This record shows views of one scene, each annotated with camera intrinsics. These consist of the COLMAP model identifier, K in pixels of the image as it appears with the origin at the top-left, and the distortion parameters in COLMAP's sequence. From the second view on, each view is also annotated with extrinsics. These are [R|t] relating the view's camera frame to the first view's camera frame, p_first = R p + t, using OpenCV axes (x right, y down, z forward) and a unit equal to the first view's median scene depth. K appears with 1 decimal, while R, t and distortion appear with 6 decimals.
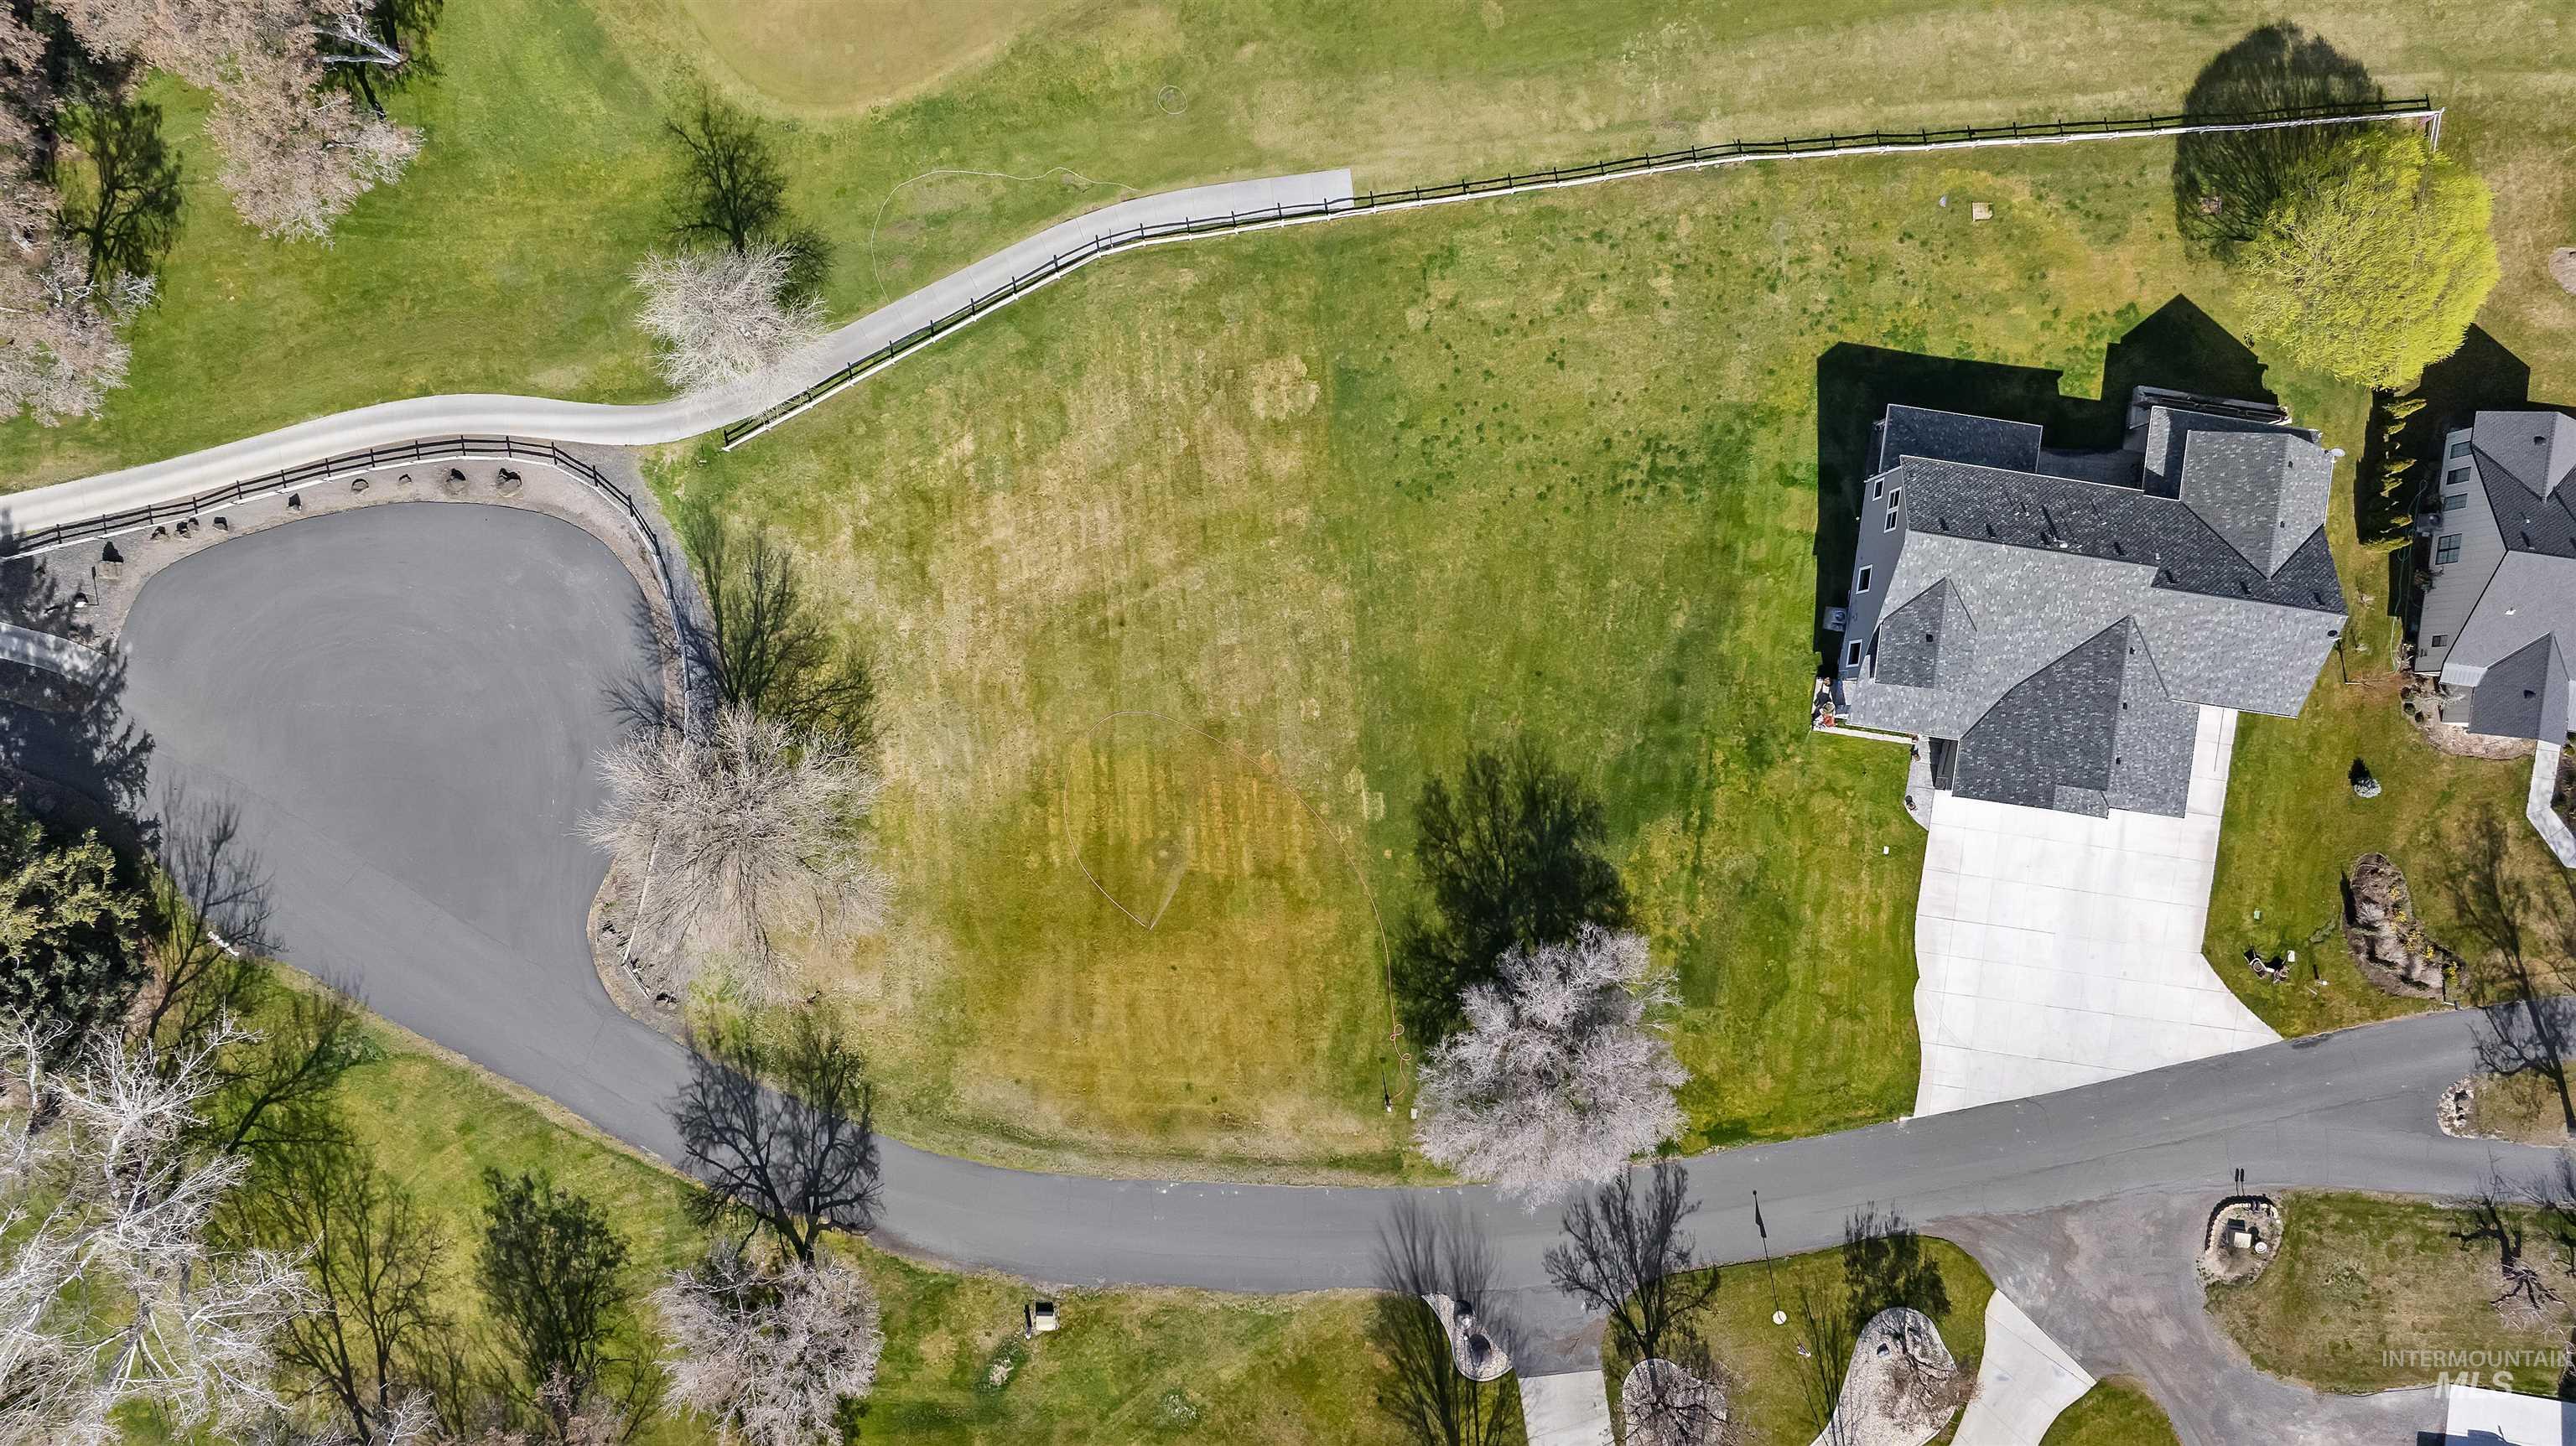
lens RADIAL K [[1816.5, 0, 1288.0], [0, 1816.5, 723.0], [0, 0, 1]] dist [-0.071293, 0.090691]
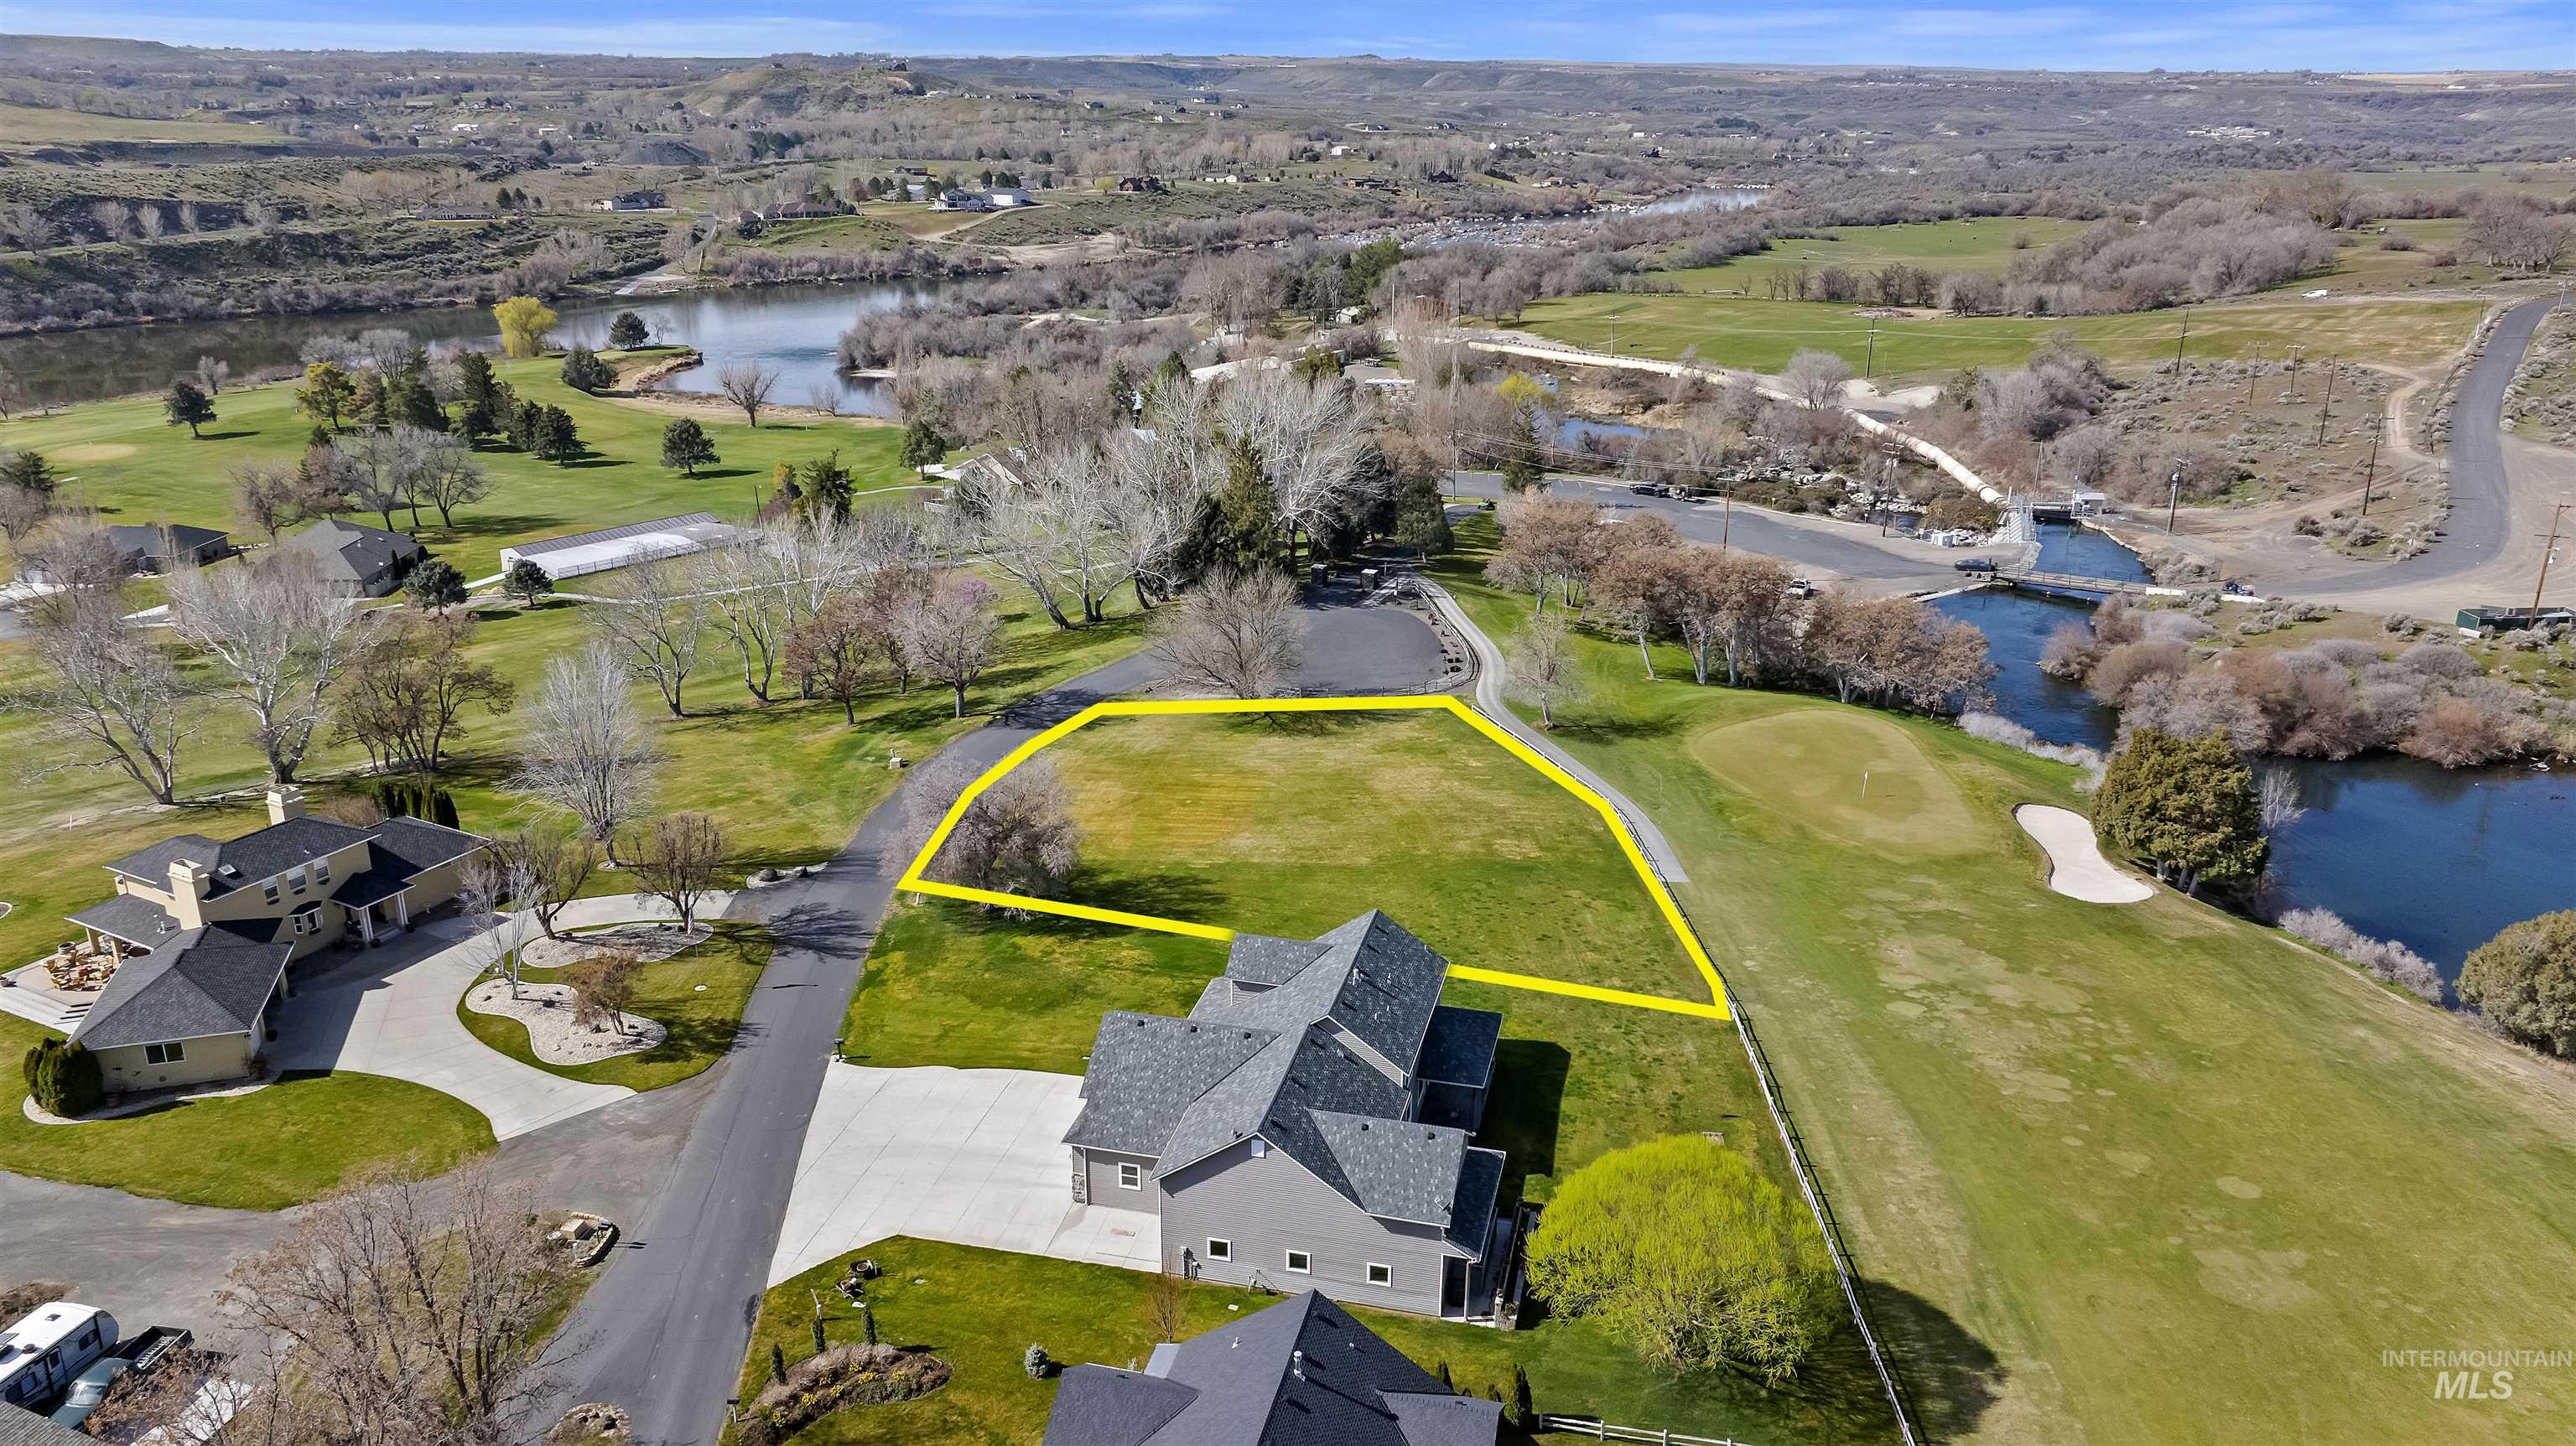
lens RADIAL K [[1816.5, 0, 1288.0], [0, 1816.5, 723.0], [0, 0, 1]] dist [-0.071293, 0.090691]
pose [[-0.102656, 0.319689, -0.941945, 1.253853], [-0.994711, -0.029610, 0.098357, -0.145462], [0.003553, 0.947060, 0.321038, 0.476212]]
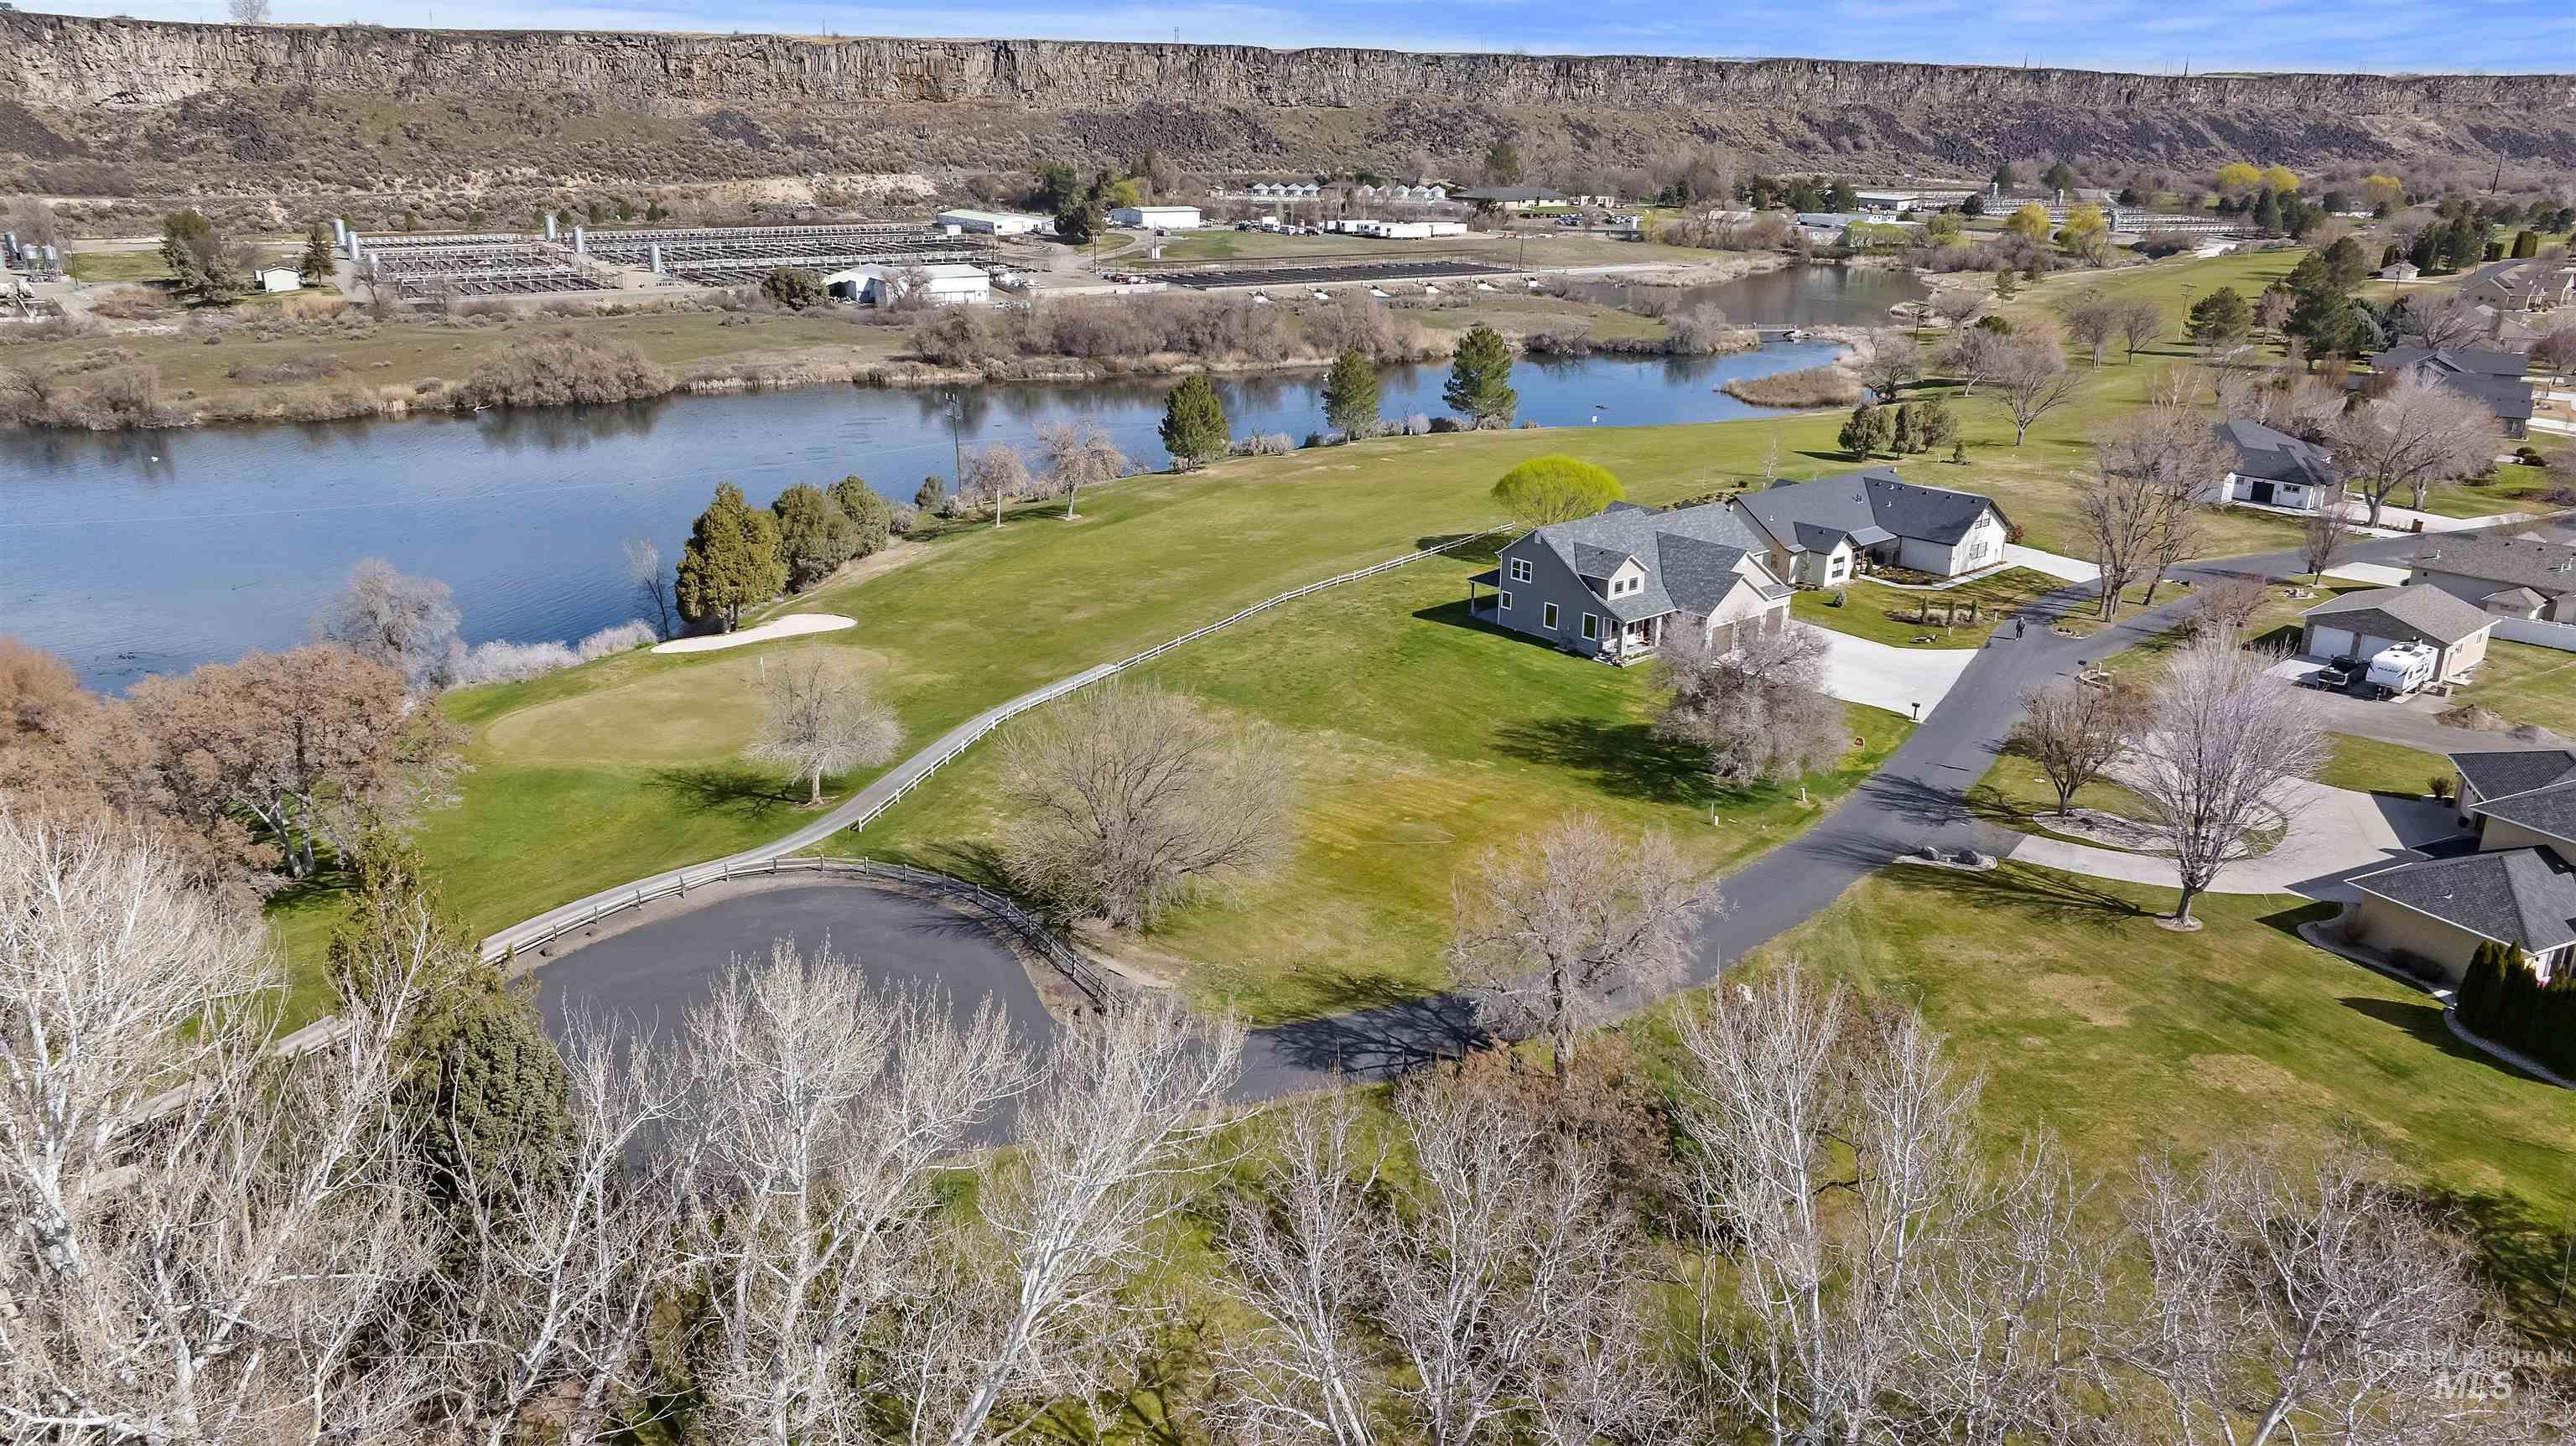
lens RADIAL K [[1825.0, 0, 1275.3], [0, 1825.0, 720.2], [0, 0, 1]] dist [-0.061930, 0.063345]
pose [[0.667409, -0.236101, 0.706273, -0.895158], [0.744620, 0.224712, -0.628527, 0.693791], [-0.010312, 0.945389, 0.325780, 0.581312]]
